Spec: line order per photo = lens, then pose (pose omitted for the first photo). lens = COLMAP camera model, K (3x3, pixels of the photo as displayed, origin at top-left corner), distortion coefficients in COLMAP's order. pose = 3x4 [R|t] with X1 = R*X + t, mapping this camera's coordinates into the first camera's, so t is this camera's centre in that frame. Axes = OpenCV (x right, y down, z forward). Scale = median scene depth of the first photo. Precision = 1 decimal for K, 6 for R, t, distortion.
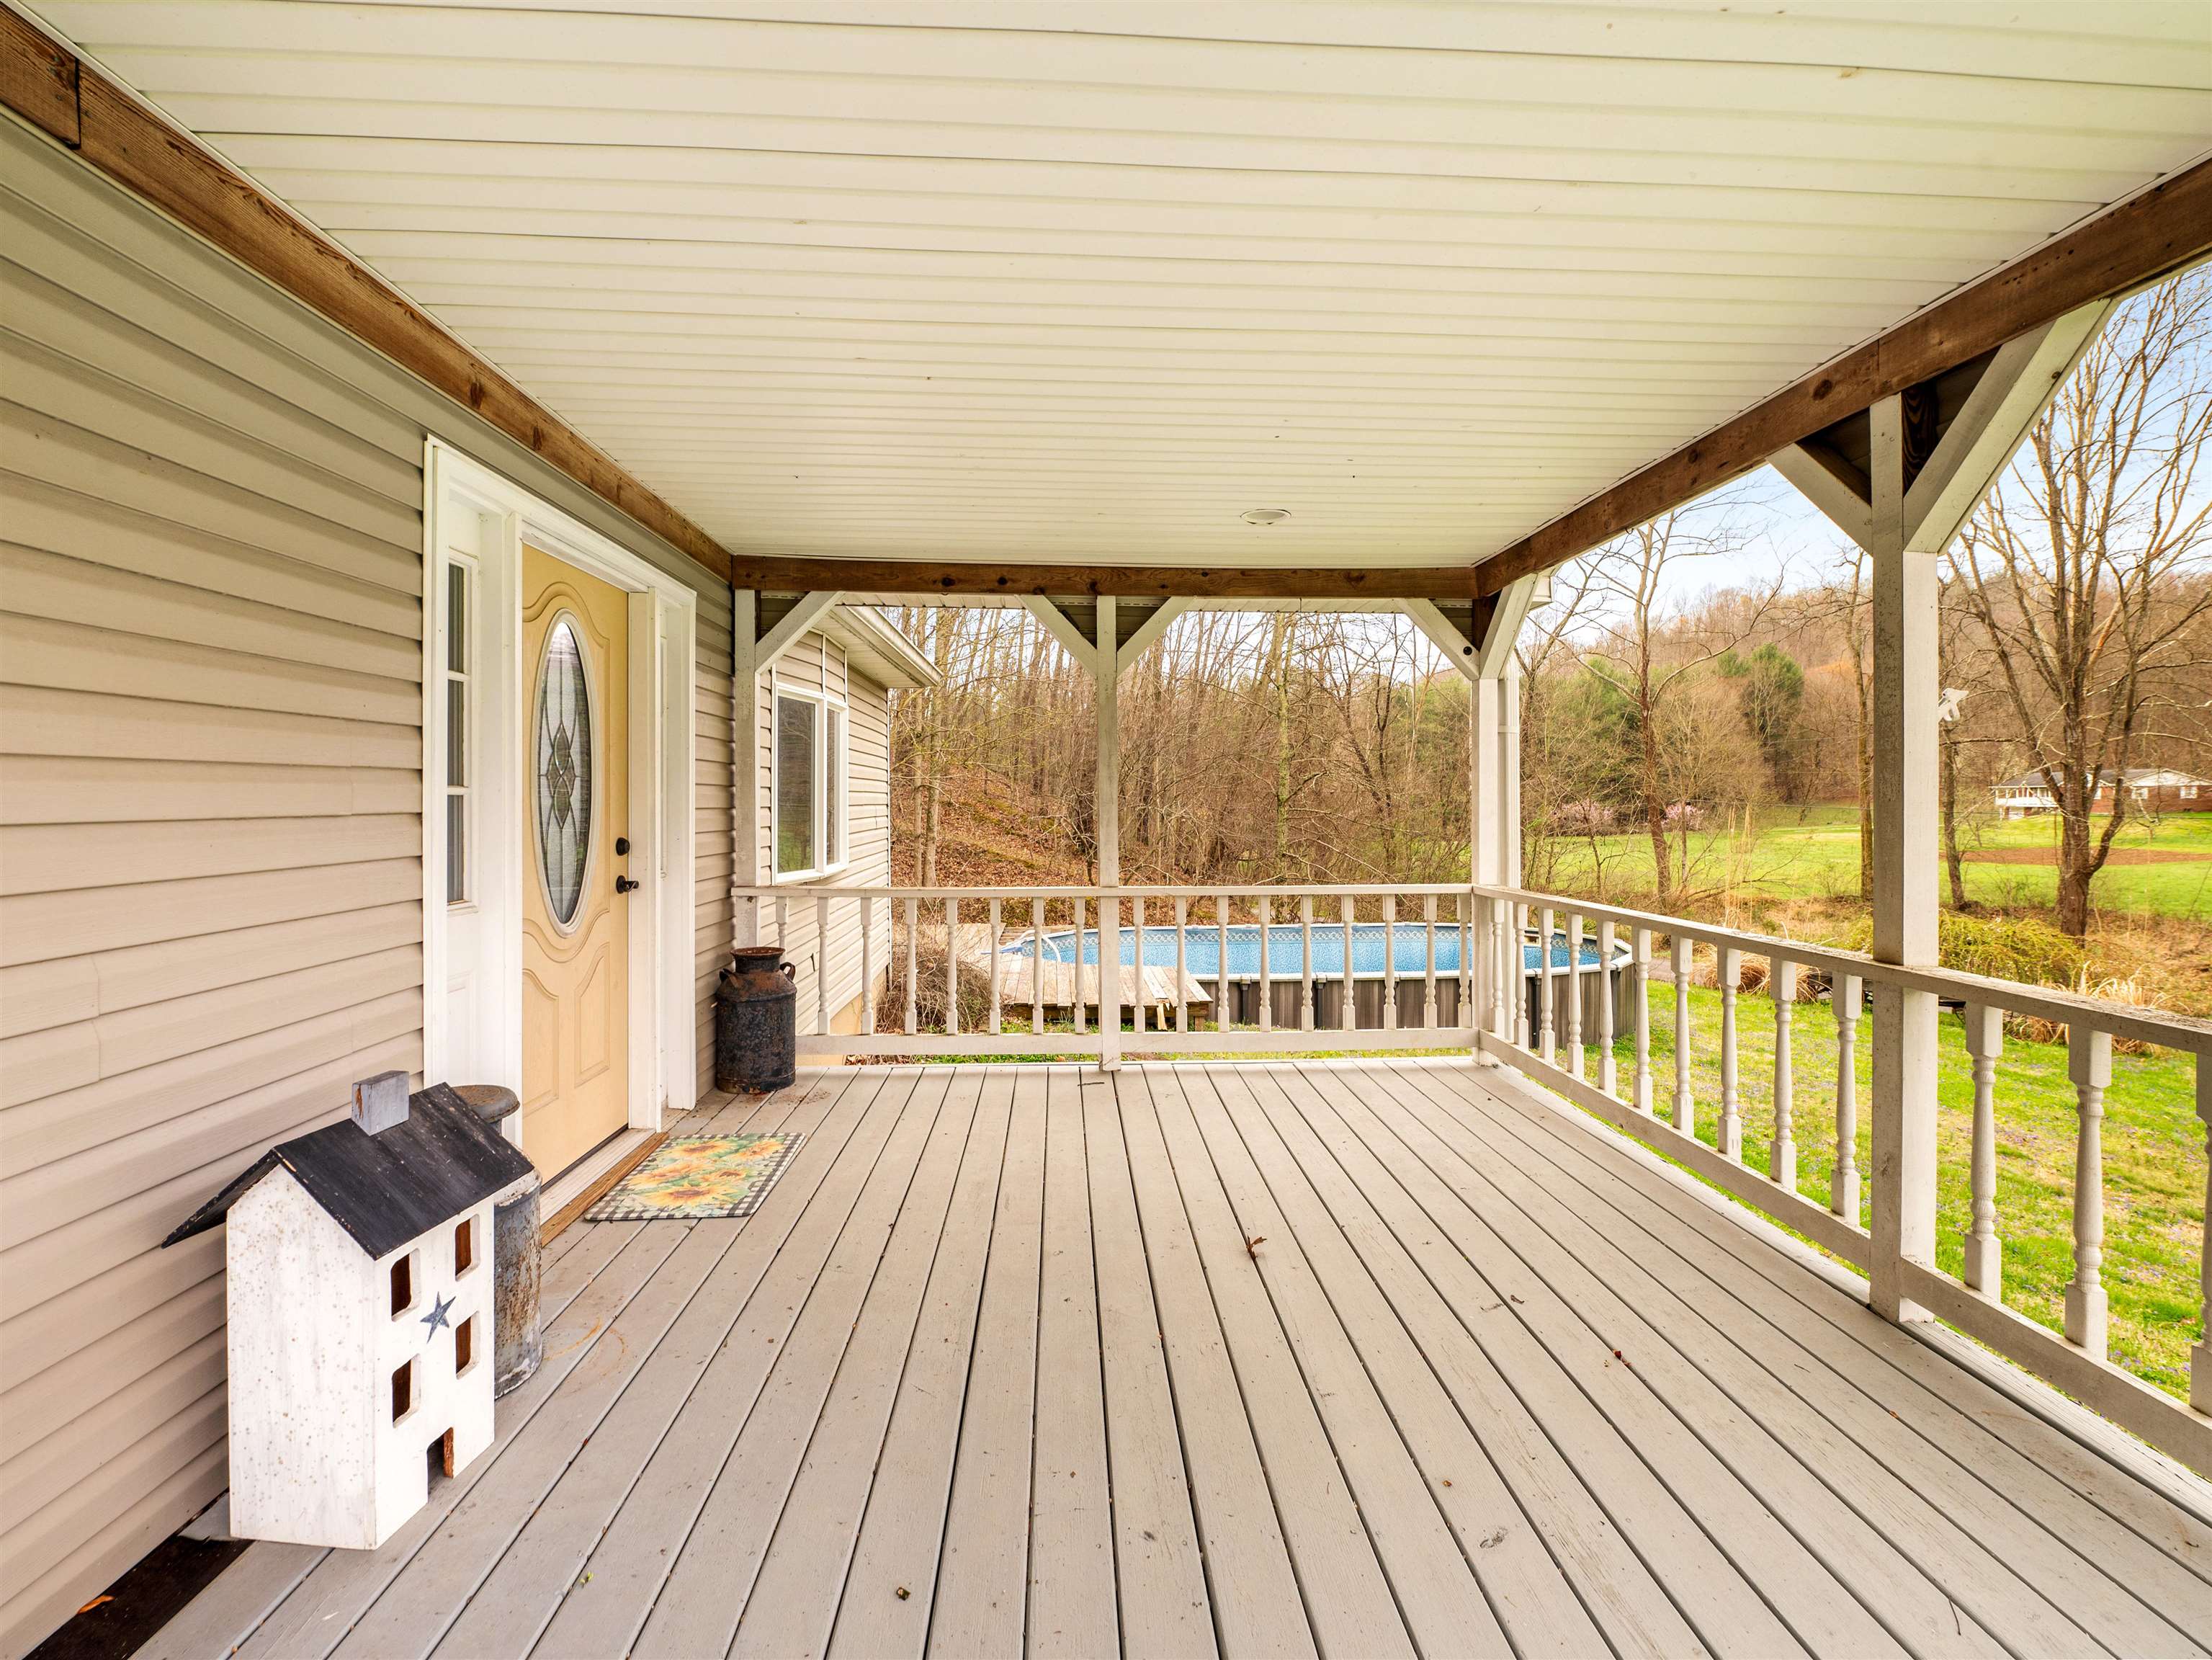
lens RADIAL K [[991.3, 0, 1112.7], [0, 991.3, 814.1], [0, 0, 1]] dist [-0.001013, -0.000156]
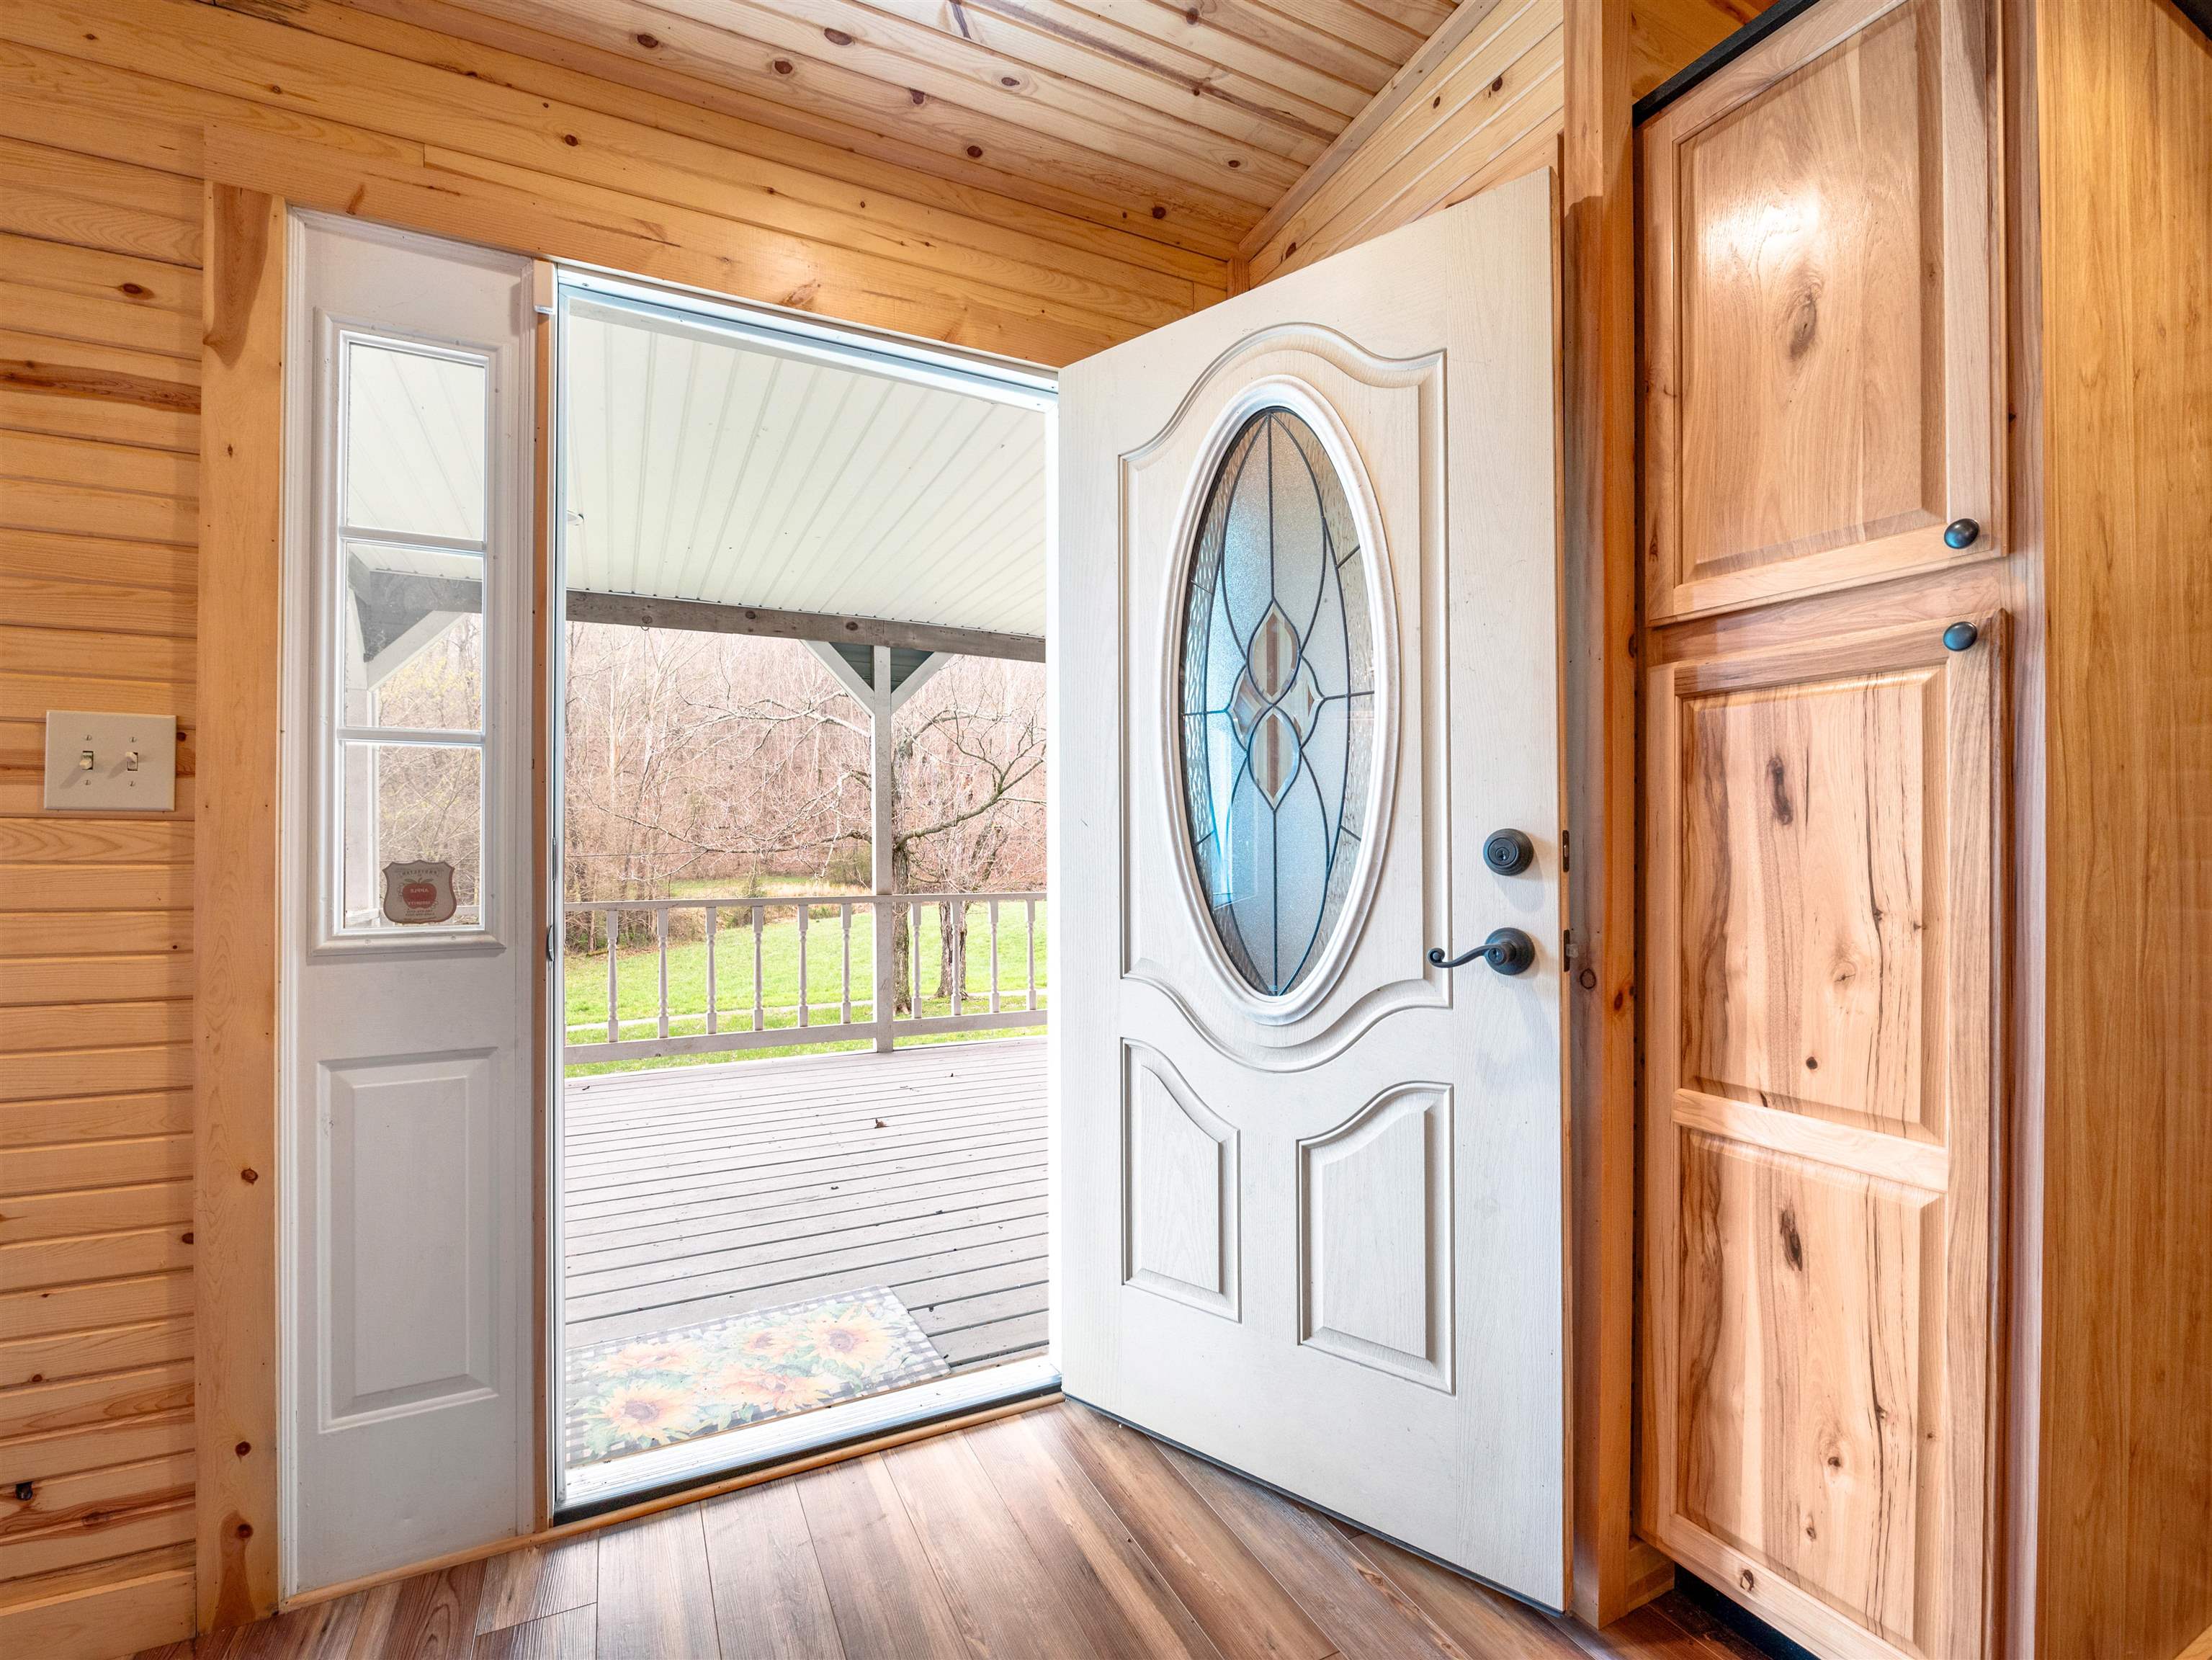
lens RADIAL K [[991.3, 0, 1104.1], [0, 991.3, 839.7], [0, 0, 1]] dist [-0.001013, -0.000156]
pose [[-0.391022, 0.003407, 0.920375, -1.176959], [0.002278, 0.999994, -0.002734, 0.022935], [-0.920378, 0.001028, -0.391028, 1.118234]]
